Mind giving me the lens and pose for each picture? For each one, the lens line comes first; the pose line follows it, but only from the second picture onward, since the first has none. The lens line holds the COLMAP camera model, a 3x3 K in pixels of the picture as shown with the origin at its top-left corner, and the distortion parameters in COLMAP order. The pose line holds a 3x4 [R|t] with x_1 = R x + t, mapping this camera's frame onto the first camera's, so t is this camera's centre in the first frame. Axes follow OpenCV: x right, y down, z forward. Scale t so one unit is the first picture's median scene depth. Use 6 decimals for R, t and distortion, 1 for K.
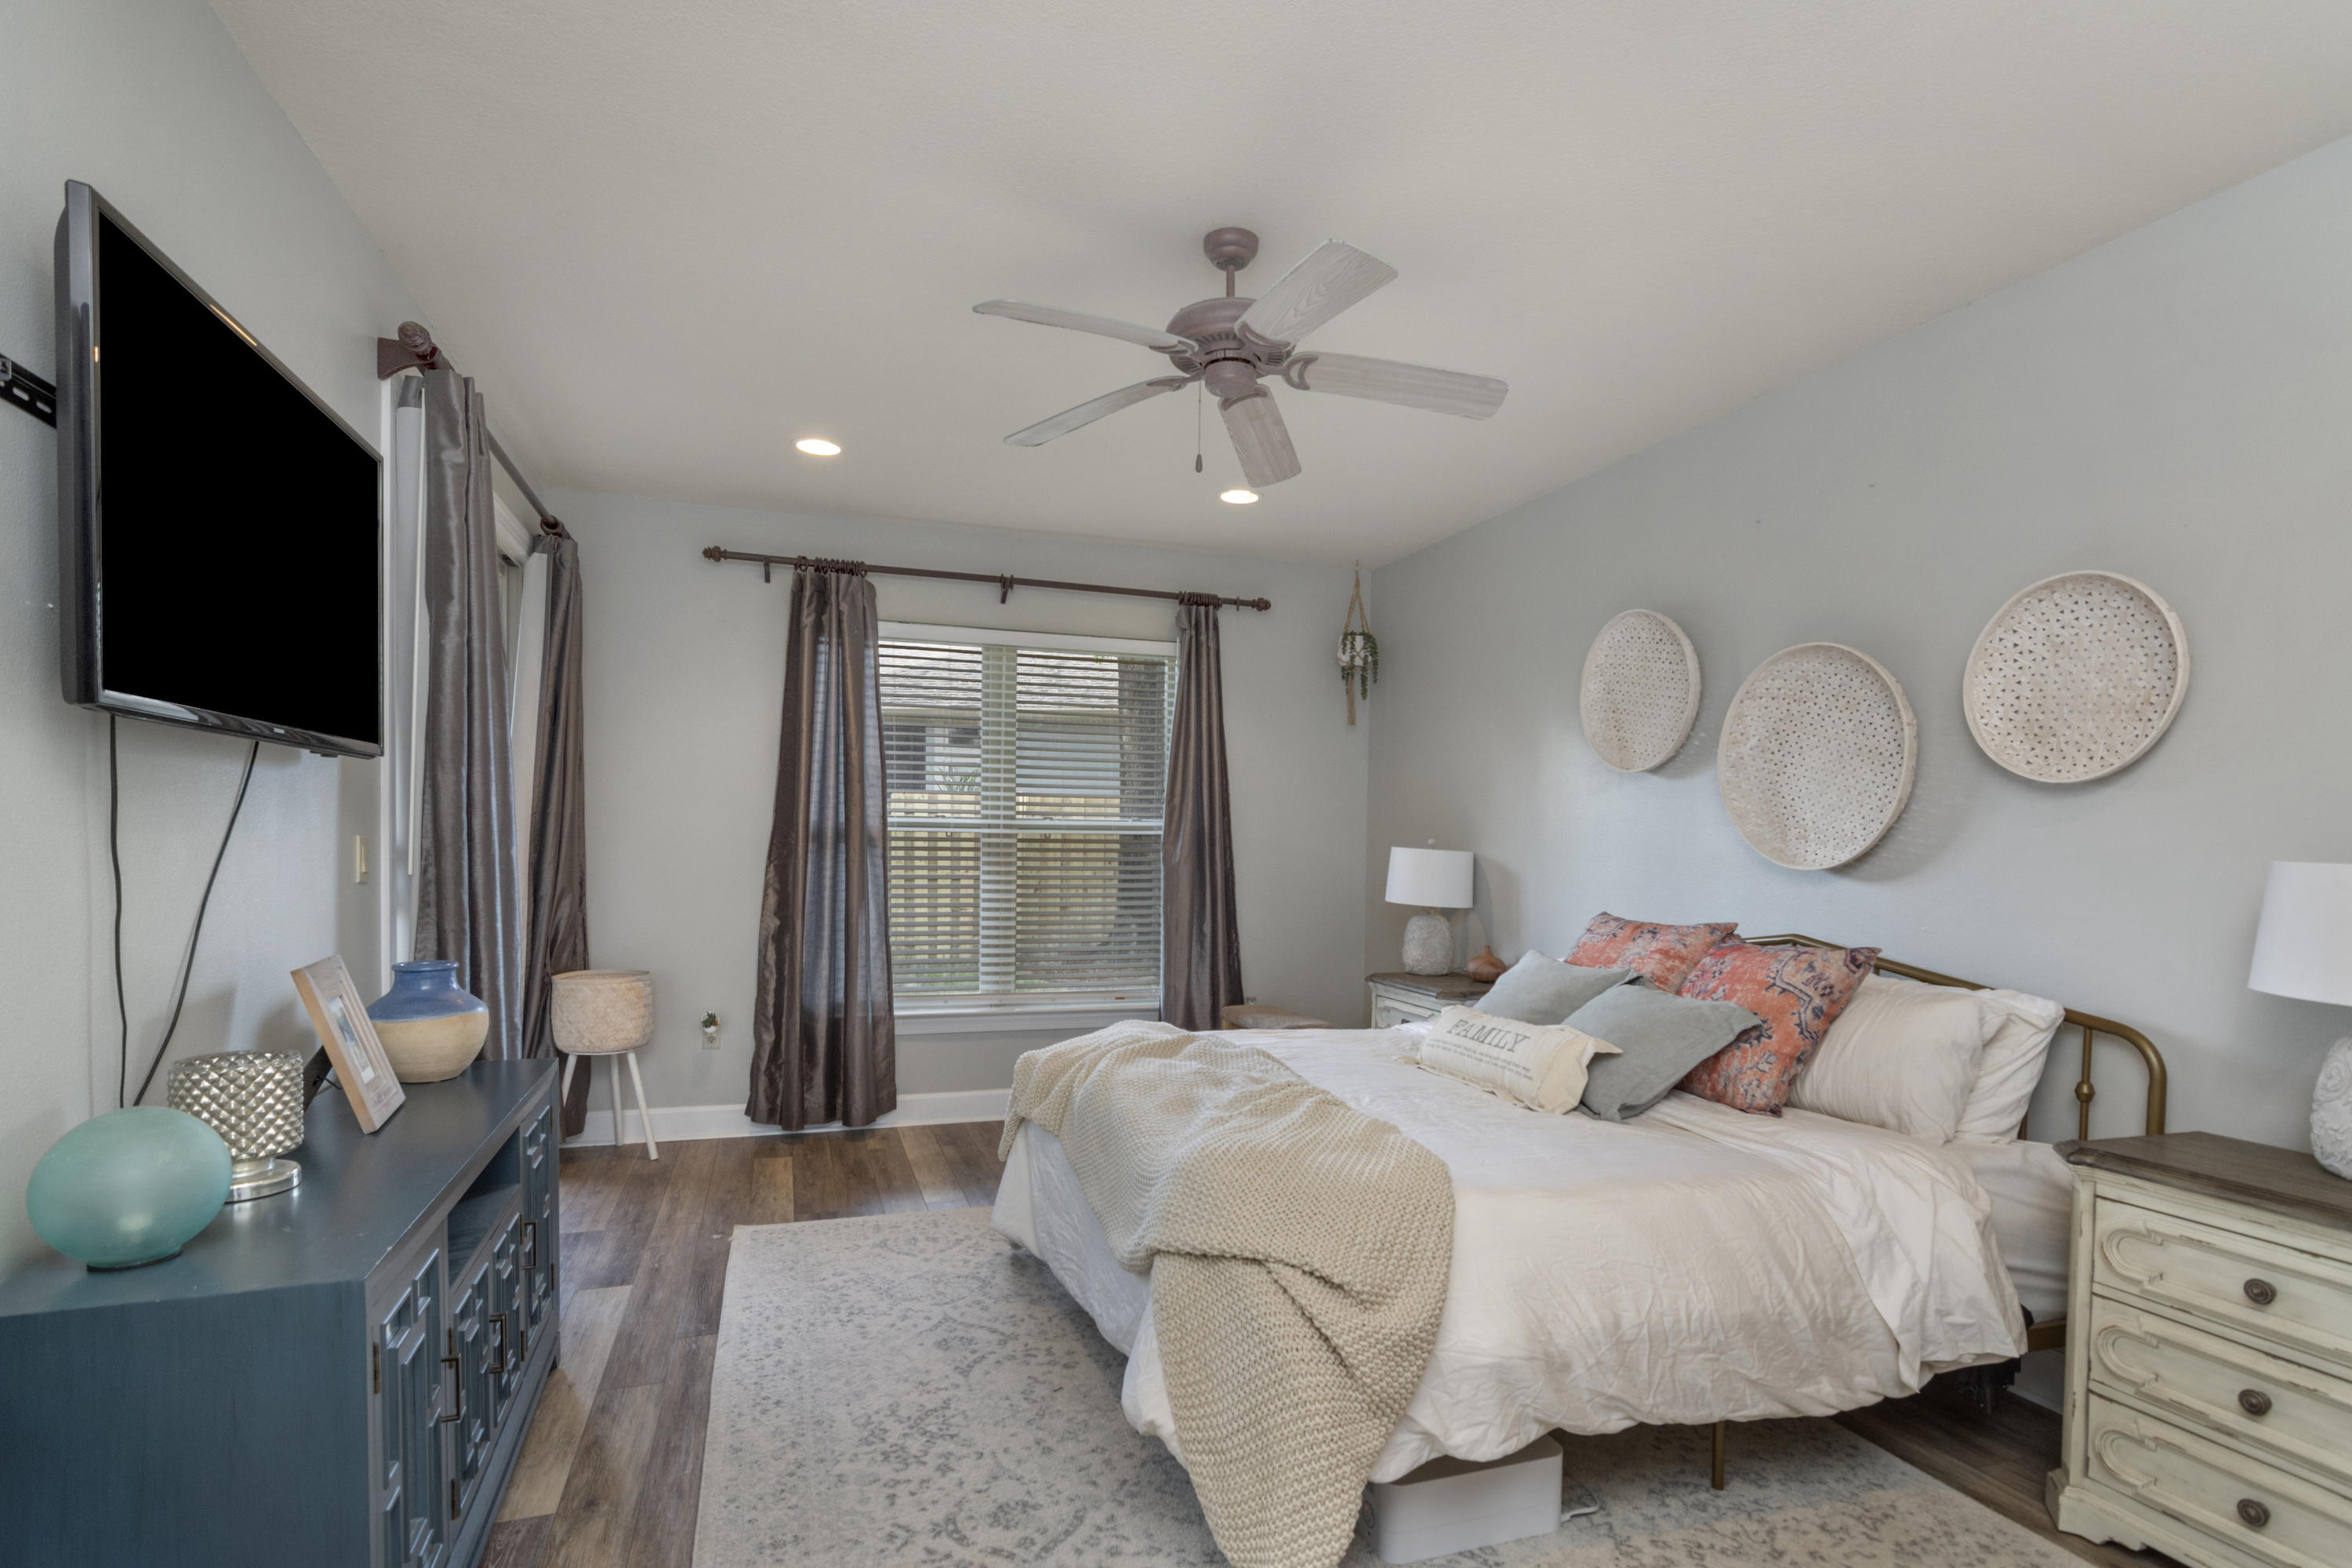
lens RADIAL K [[1181.6, 0, 1181.5], [0, 1181.6, 854.5], [0, 0, 1]] dist [-0.000514, 0.000122]
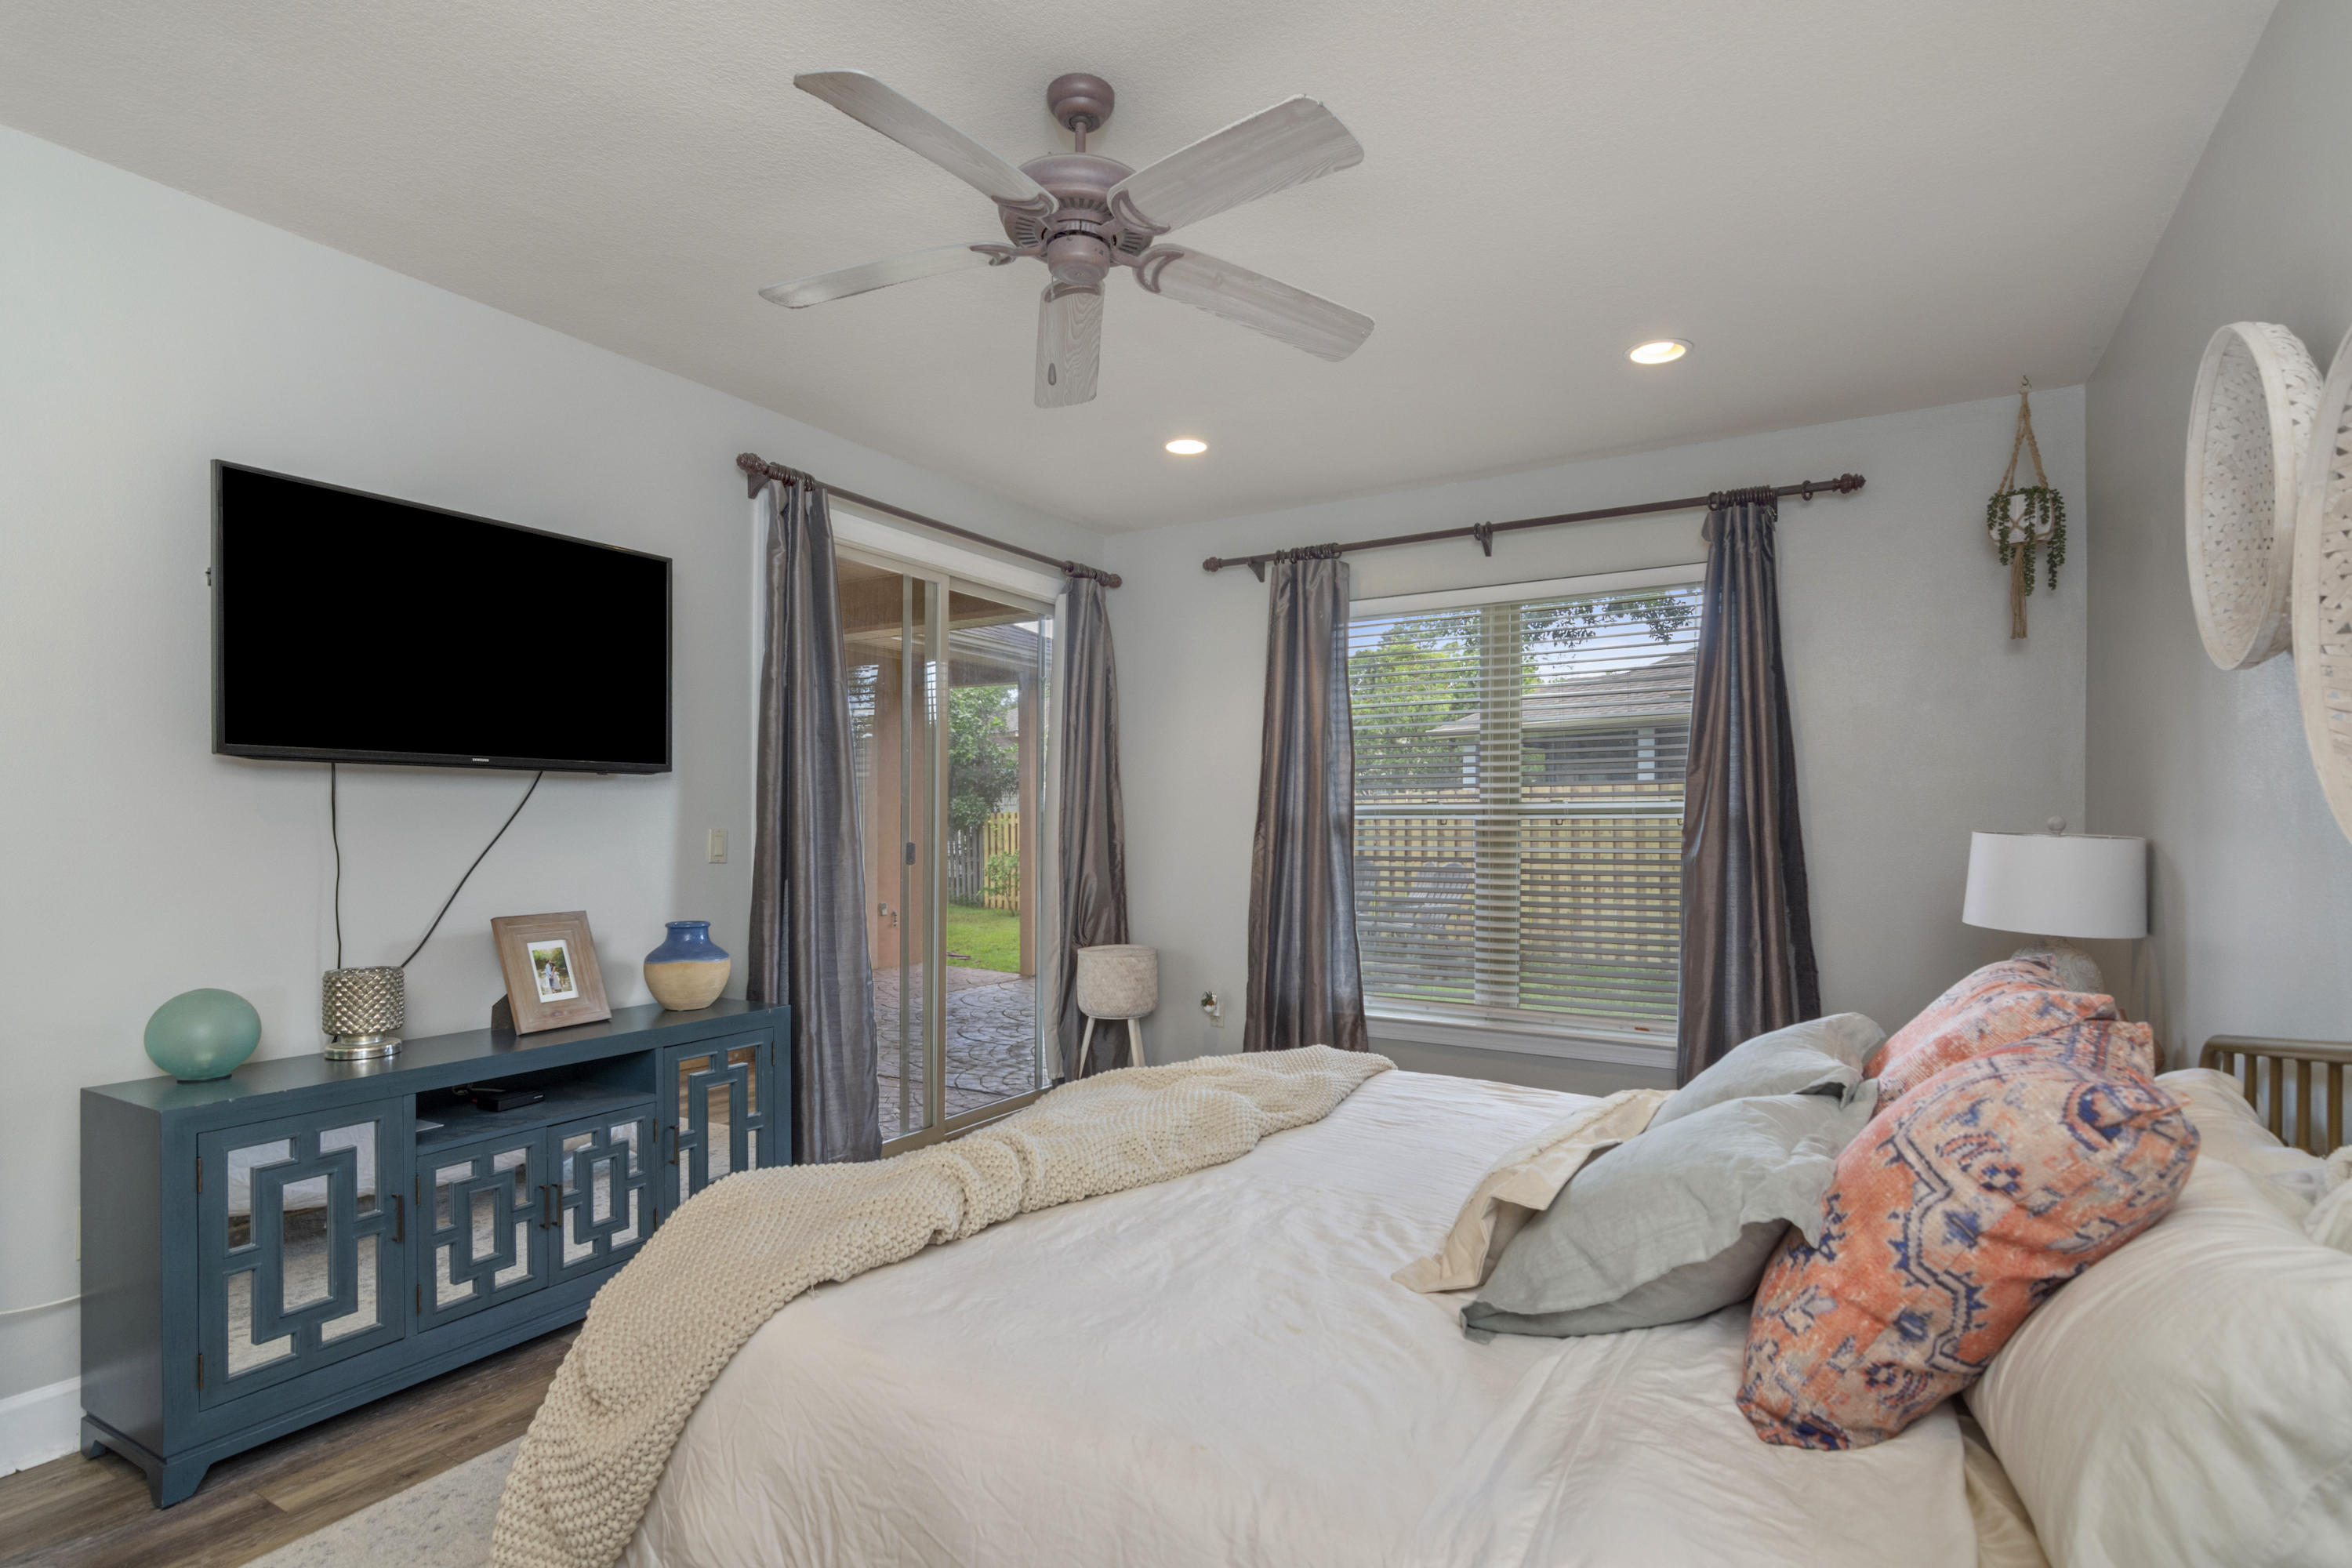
lens RADIAL K [[1156.9, 0, 1177.3], [0, 1156.9, 822.2], [0, 0, 1]] dist [-0.001821, -0.000102]
pose [[0.631631, -0.015094, -0.775123, 0.386938], [-0.002653, 0.999763, -0.021630, 0.002462], [0.775265, 0.015718, 0.631441, 0.307296]]
